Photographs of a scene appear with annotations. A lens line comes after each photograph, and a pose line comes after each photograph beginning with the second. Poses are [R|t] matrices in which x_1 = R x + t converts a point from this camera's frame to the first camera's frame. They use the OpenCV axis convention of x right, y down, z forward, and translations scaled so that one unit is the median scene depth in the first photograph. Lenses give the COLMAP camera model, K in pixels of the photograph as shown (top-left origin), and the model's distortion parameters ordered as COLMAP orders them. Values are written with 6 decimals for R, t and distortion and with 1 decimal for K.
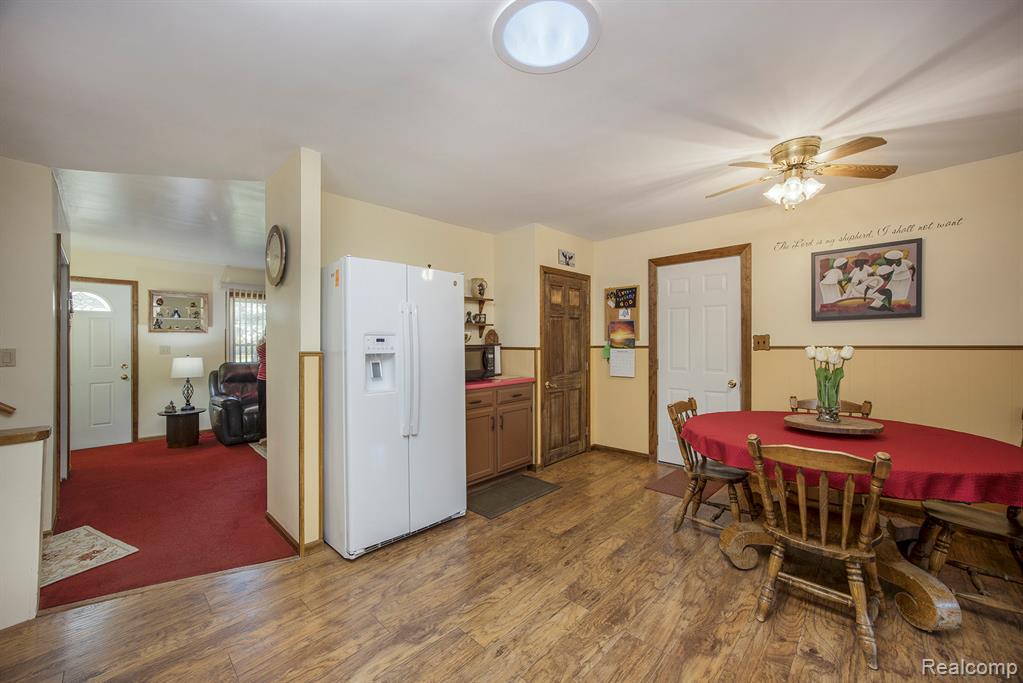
lens RADIAL K [[406.5, 0, 509.0], [0, 406.5, 354.3], [0, 0, 1]] dist [-0.028656, 0.003392]
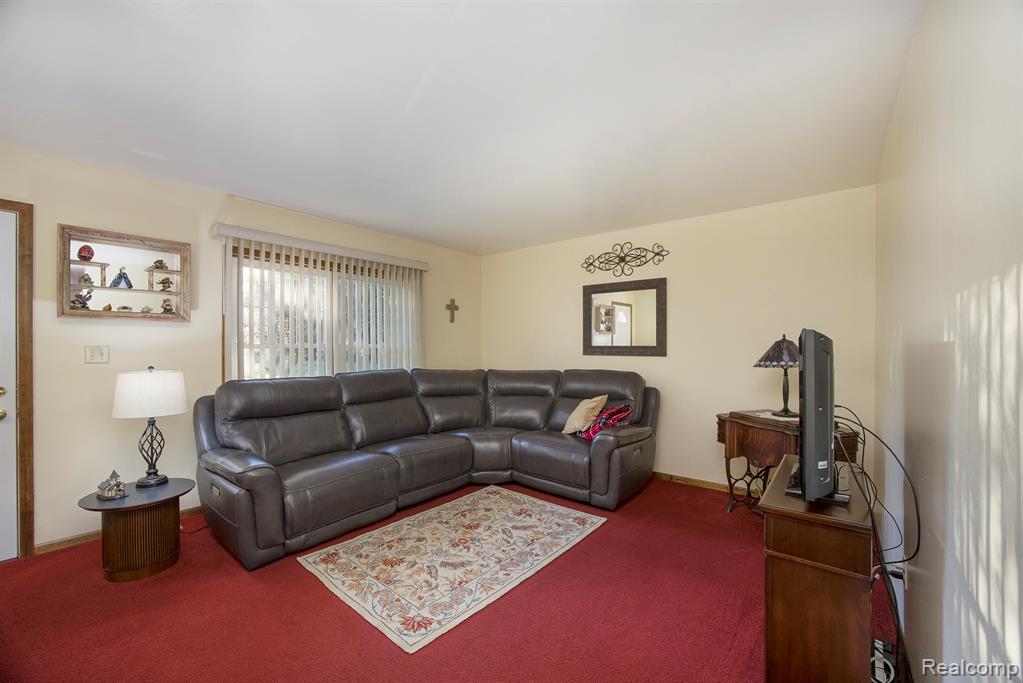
lens RADIAL K [[406.5, 0, 523.5], [0, 406.5, 366.5], [0, 0, 1]] dist [-0.028656, 0.003392]
pose [[0.993486, 0.006759, 0.113755, -0.739041], [-0.007571, 0.999949, 0.006705, -0.007701], [-0.113704, -0.007522, 0.993486, 0.852201]]
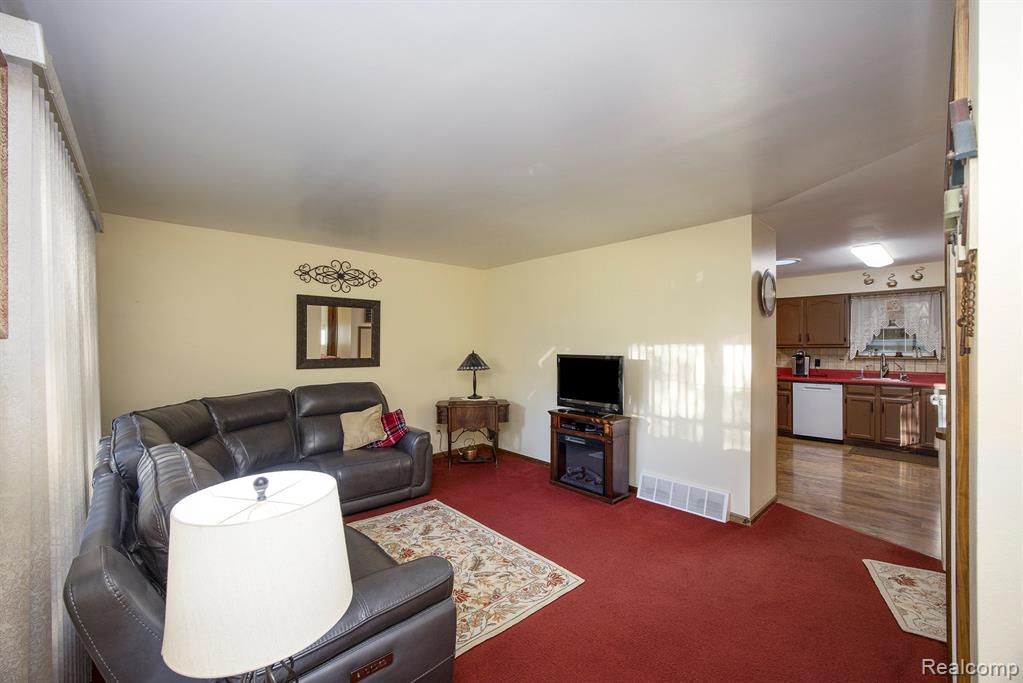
lens RADIAL K [[406.5, 0, 505.4], [0, 406.5, 351.7], [0, 0, 1]] dist [-0.028656, 0.003392]
pose [[0.058374, -0.009675, 0.998248, -1.672624], [0.035816, 0.999330, 0.007591, -0.086257], [-0.997652, 0.035311, 0.058682, 1.528362]]
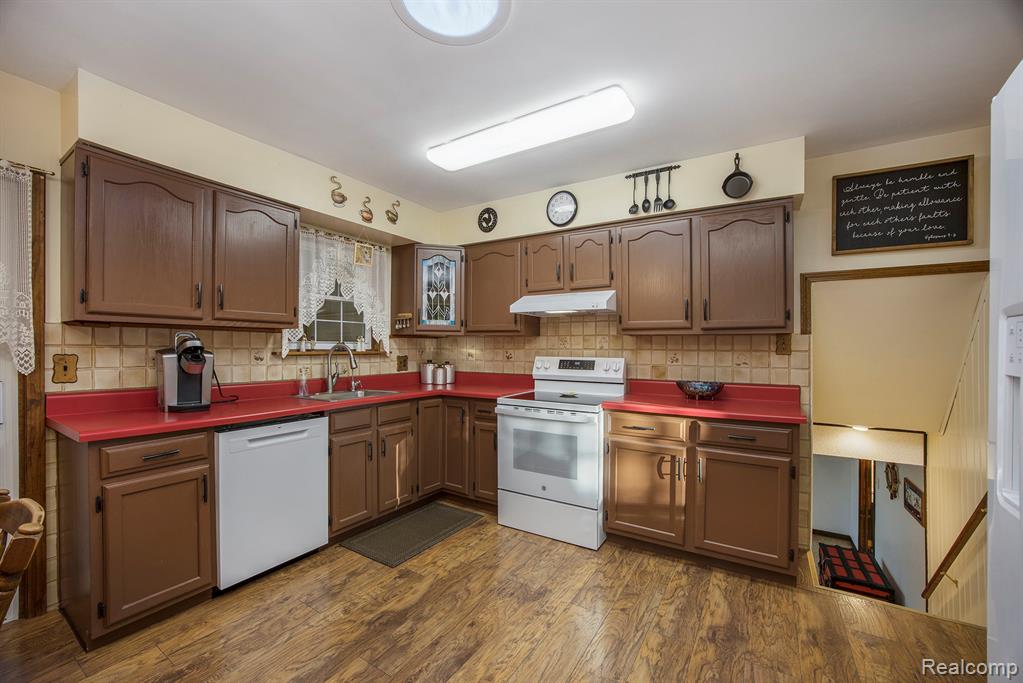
lens RADIAL K [[406.5, 0, 513.5], [0, 406.5, 349.3], [0, 0, 1]] dist [-0.028656, 0.003392]
pose [[-0.977987, 0.008962, -0.208475, 0.065773], [0.002656, 0.999531, 0.030508, -0.017178], [0.208650, 0.029283, -0.977552, 0.939974]]
